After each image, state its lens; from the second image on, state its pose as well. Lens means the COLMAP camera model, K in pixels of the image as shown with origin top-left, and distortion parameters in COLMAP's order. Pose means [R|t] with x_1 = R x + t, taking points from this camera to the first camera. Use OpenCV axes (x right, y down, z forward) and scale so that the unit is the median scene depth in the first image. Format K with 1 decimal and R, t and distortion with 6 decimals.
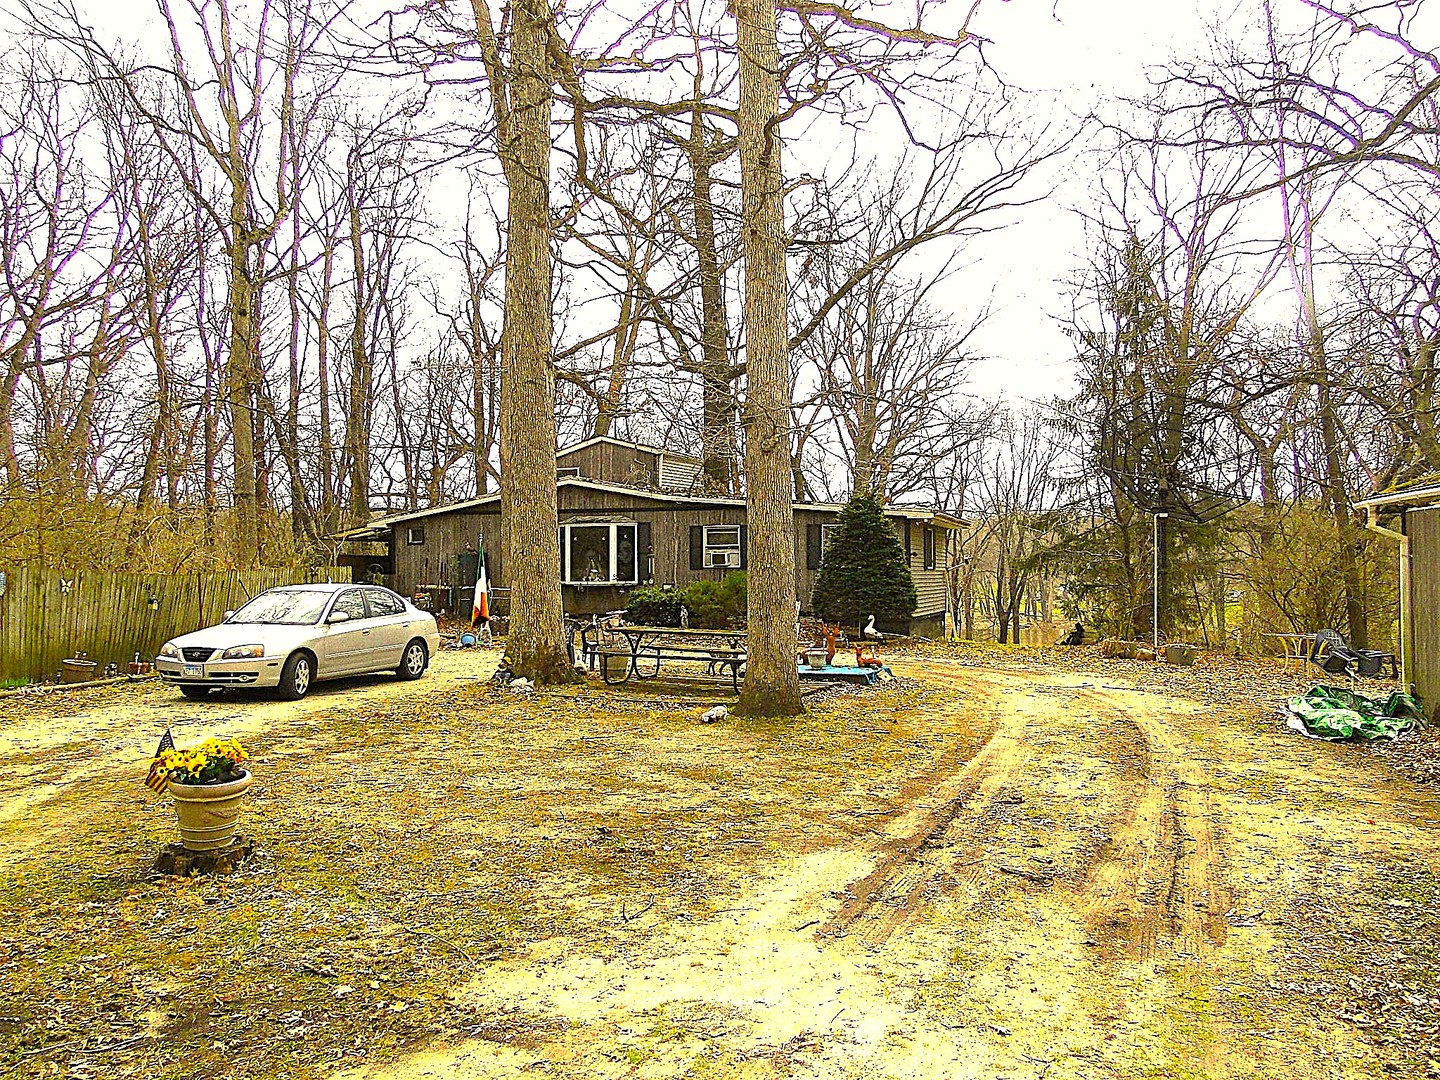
lens RADIAL K [[1185.8, 0, 720.0], [0, 1185.8, 540.0], [0, 0, 1]] dist [0.005540, 0.004882]
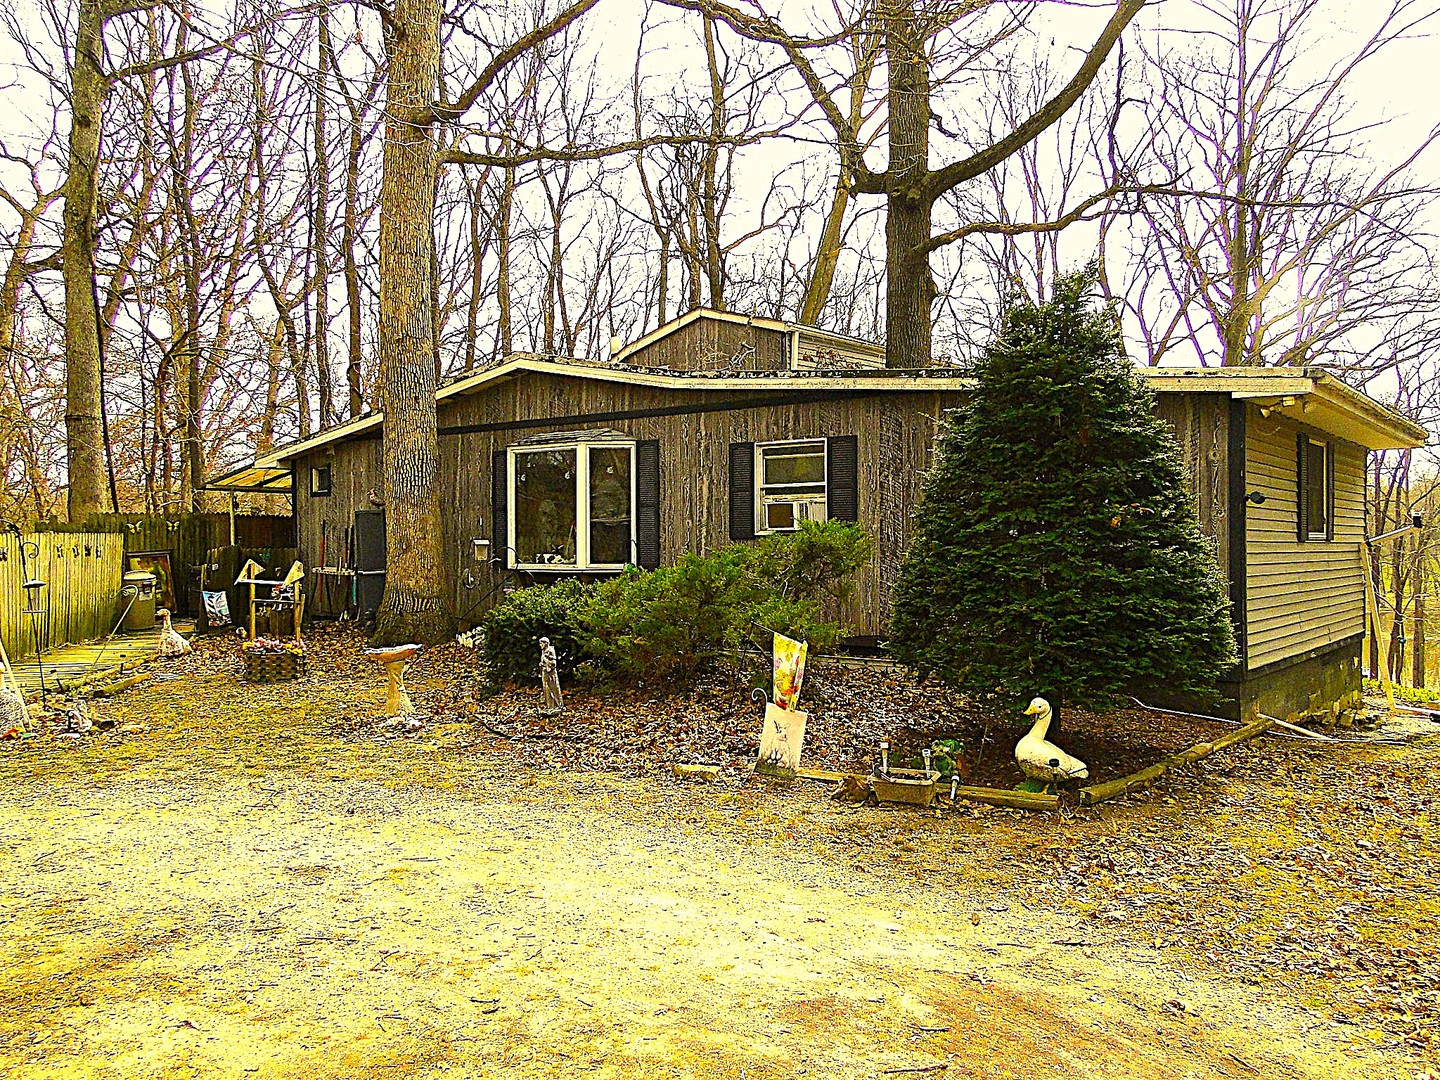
lens RADIAL K [[1185.8, 0, 720.0], [0, 1185.8, 540.0], [0, 0, 1]] dist [0.005540, 0.004882]
pose [[0.947868, 0.000930, -0.318662, 0.116913], [0.006851, 0.999705, 0.023294, 0.014582], [0.318590, -0.024263, 0.947582, 0.567465]]
